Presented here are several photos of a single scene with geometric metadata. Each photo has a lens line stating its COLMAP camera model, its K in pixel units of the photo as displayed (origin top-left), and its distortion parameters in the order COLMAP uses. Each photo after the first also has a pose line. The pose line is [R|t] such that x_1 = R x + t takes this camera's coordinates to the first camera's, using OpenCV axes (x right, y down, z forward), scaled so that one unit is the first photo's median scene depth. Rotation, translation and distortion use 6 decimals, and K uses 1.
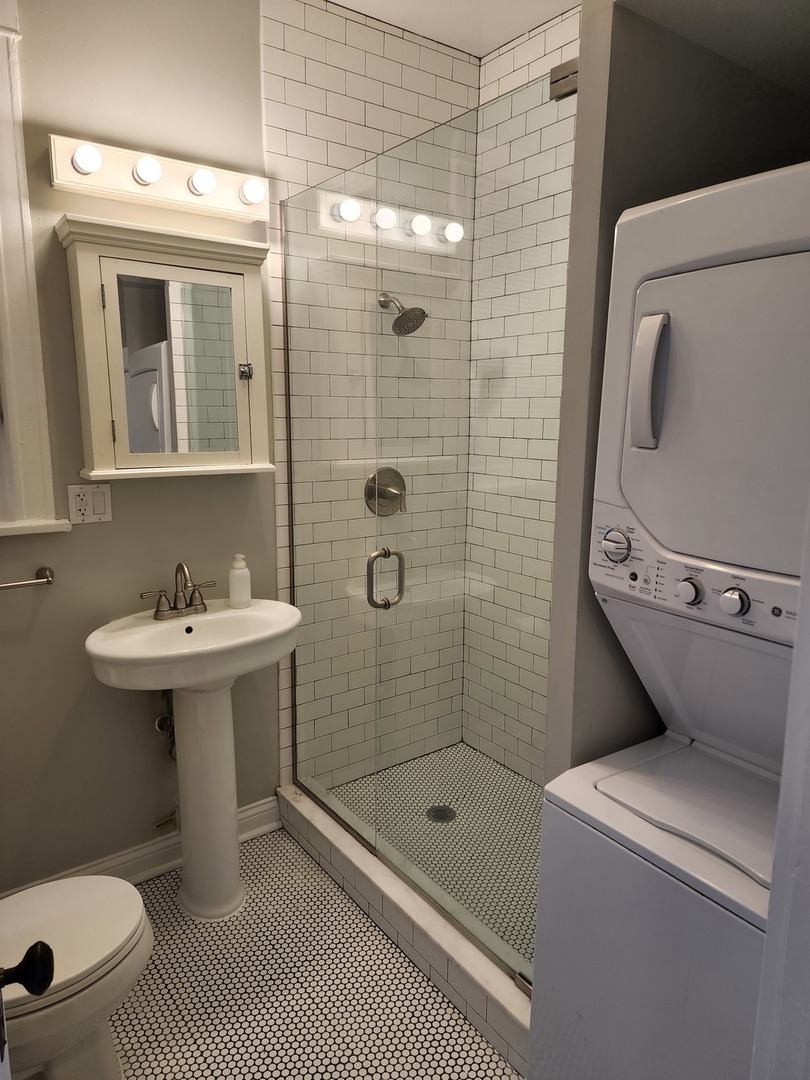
lens RADIAL K [[724.9, 0, 413.5], [0, 724.9, 534.5], [0, 0, 1]] dist [0.065575, -0.049362]
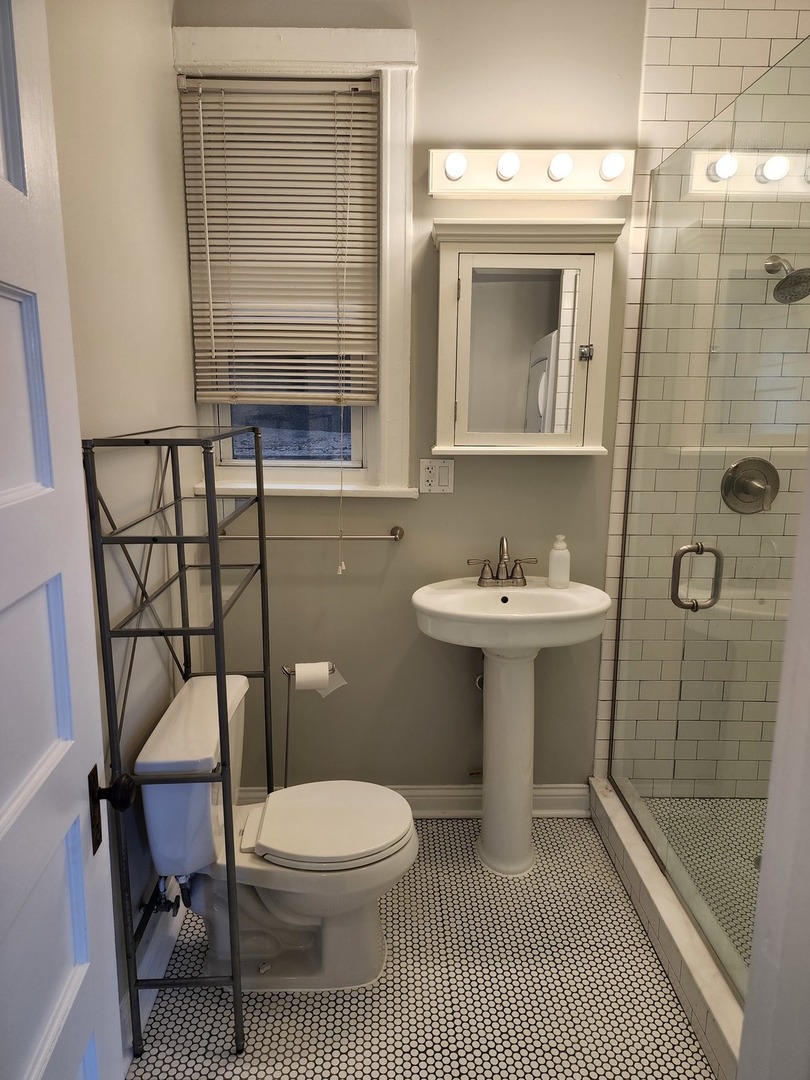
lens RADIAL K [[724.9, 0, 401.2], [0, 724.9, 545.2], [0, 0, 1]] dist [0.065575, -0.049362]
pose [[0.812351, 0.114578, -0.571803, 0.163501], [-0.104279, 0.993246, 0.050880, 0.012822], [0.573770, 0.018294, 0.818812, 0.043046]]
